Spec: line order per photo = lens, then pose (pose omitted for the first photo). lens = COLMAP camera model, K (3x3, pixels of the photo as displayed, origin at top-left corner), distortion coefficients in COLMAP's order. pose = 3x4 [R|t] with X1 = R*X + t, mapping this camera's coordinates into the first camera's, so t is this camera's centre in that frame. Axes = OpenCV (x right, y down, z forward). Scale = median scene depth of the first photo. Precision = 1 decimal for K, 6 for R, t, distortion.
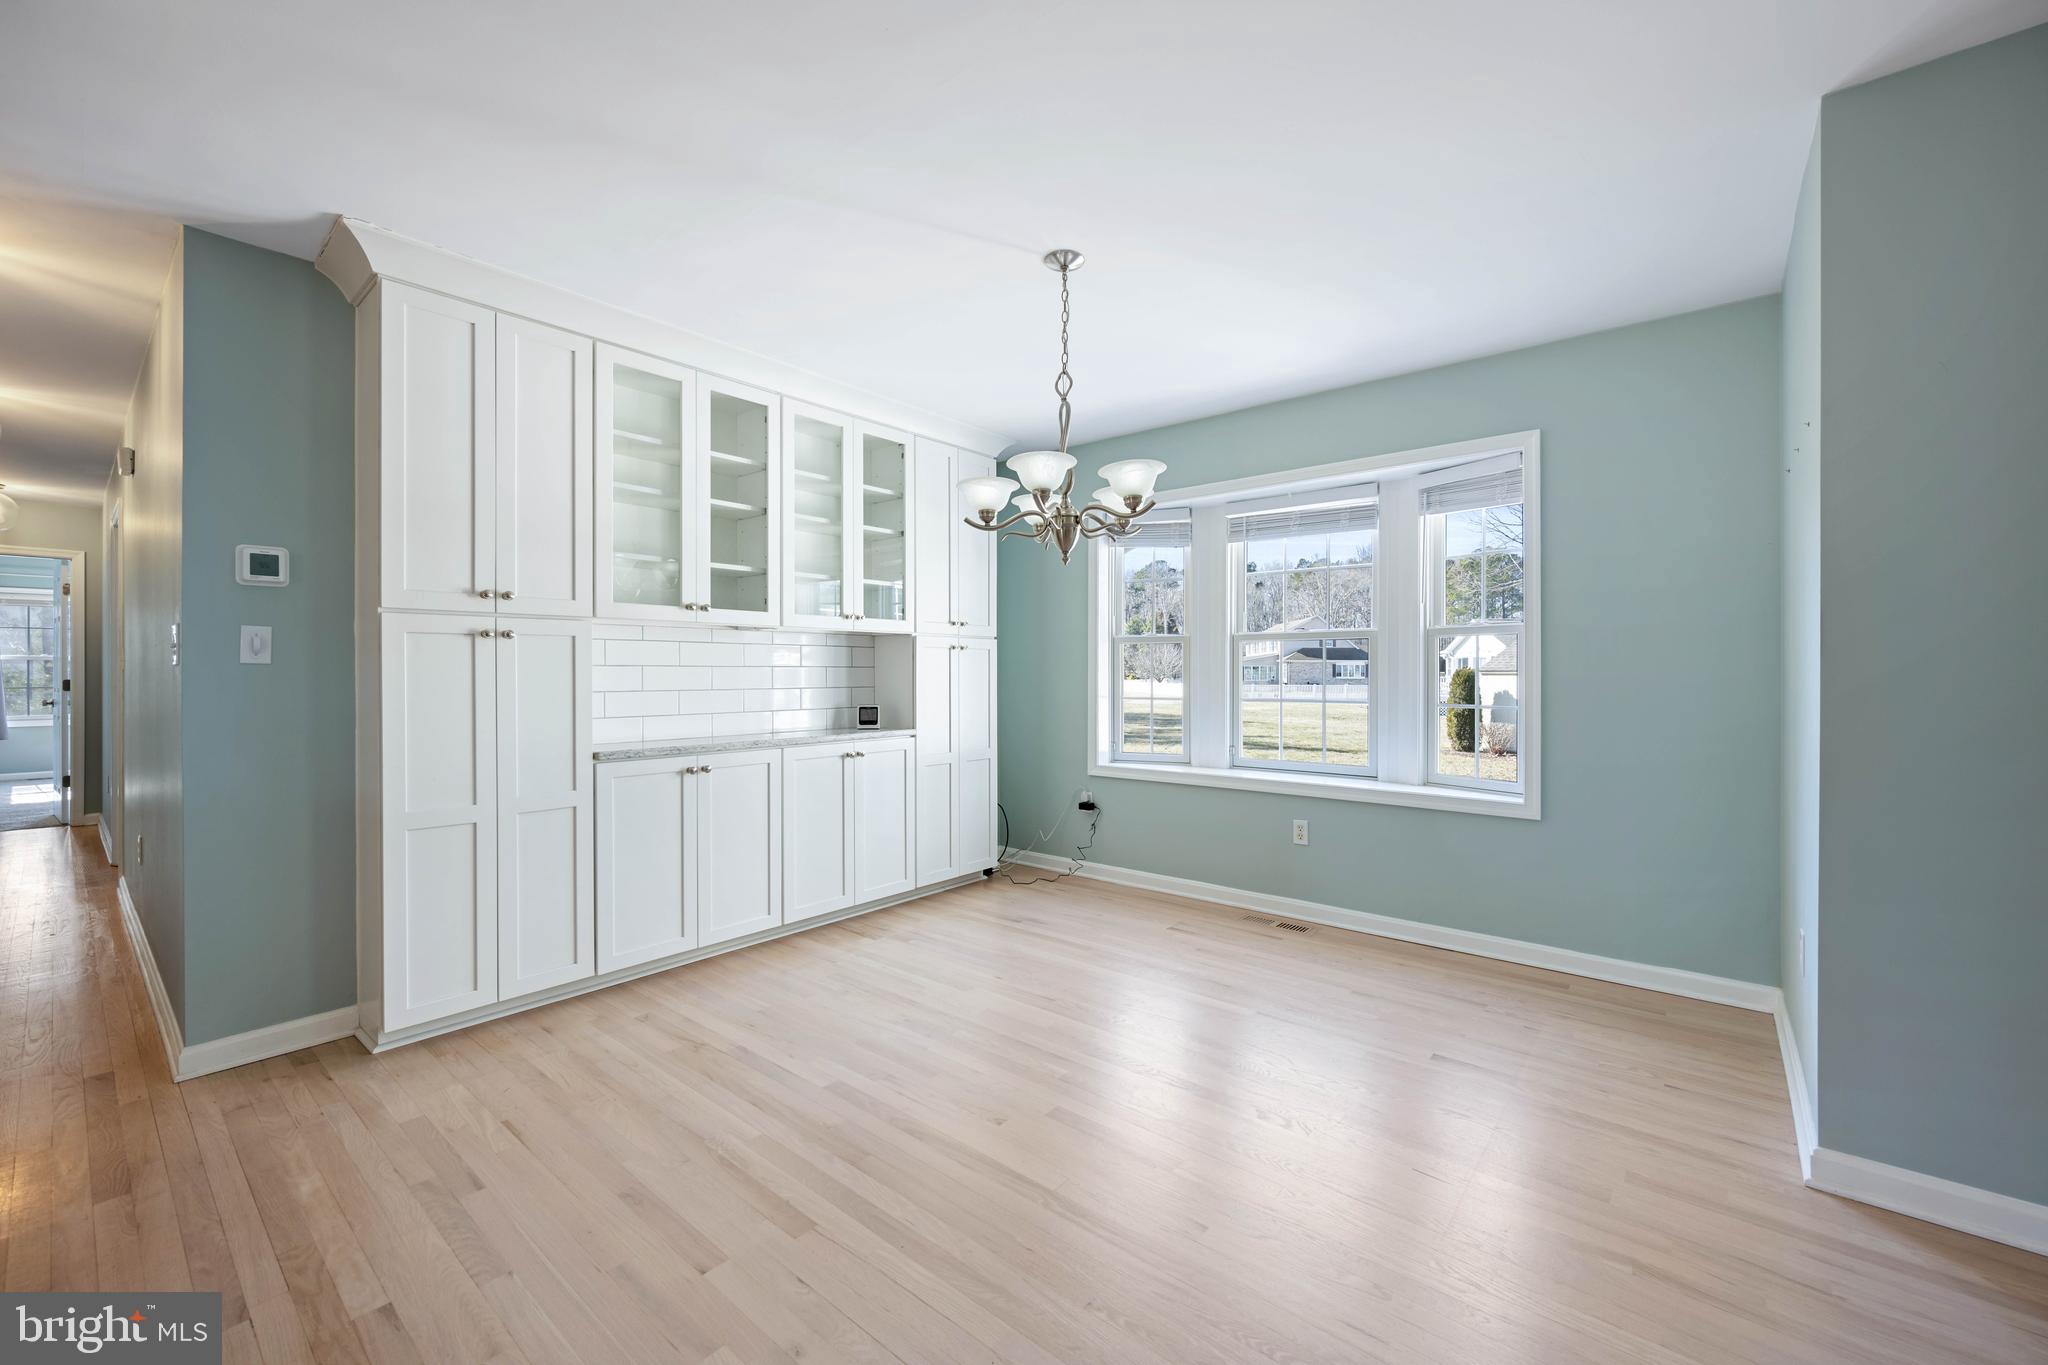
lens RADIAL K [[813.8, 0, 1023.0], [0, 813.8, 670.2], [0, 0, 1]] dist [-0.001110, 0.000009]
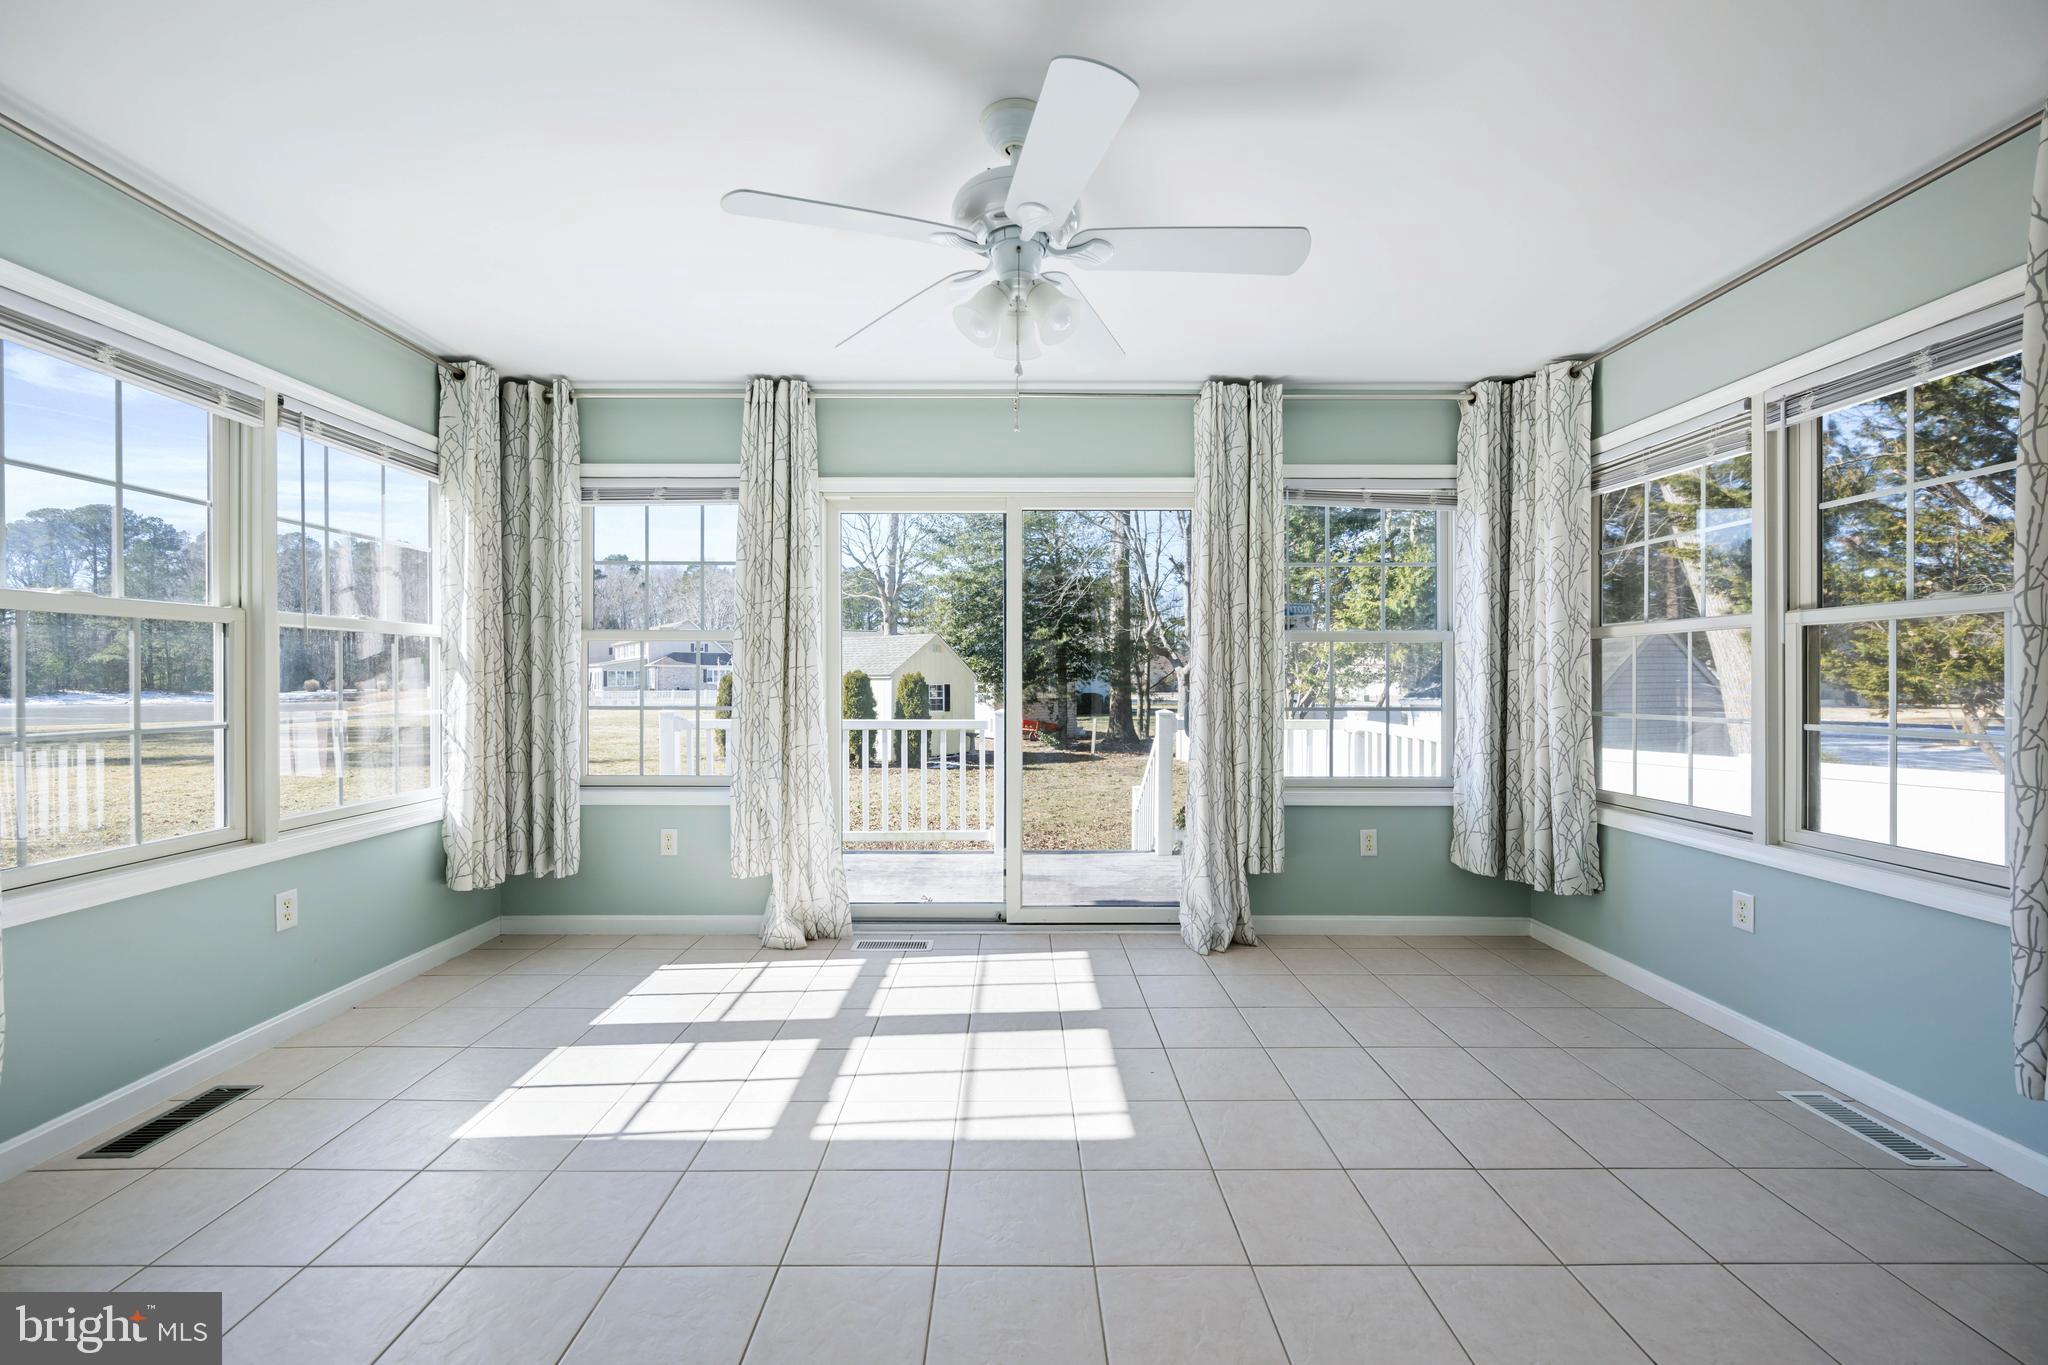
lens RADIAL K [[804.6, 0, 1012.3], [0, 804.6, 679.2], [0, 0, 1]] dist [-0.000266, -0.000398]
pose [[0.770474, -0.000863, 0.637471, 0.931083], [-0.001986, 0.999991, 0.003755, 0.000323], [-0.637468, -0.004159, 0.770465, 0.068074]]
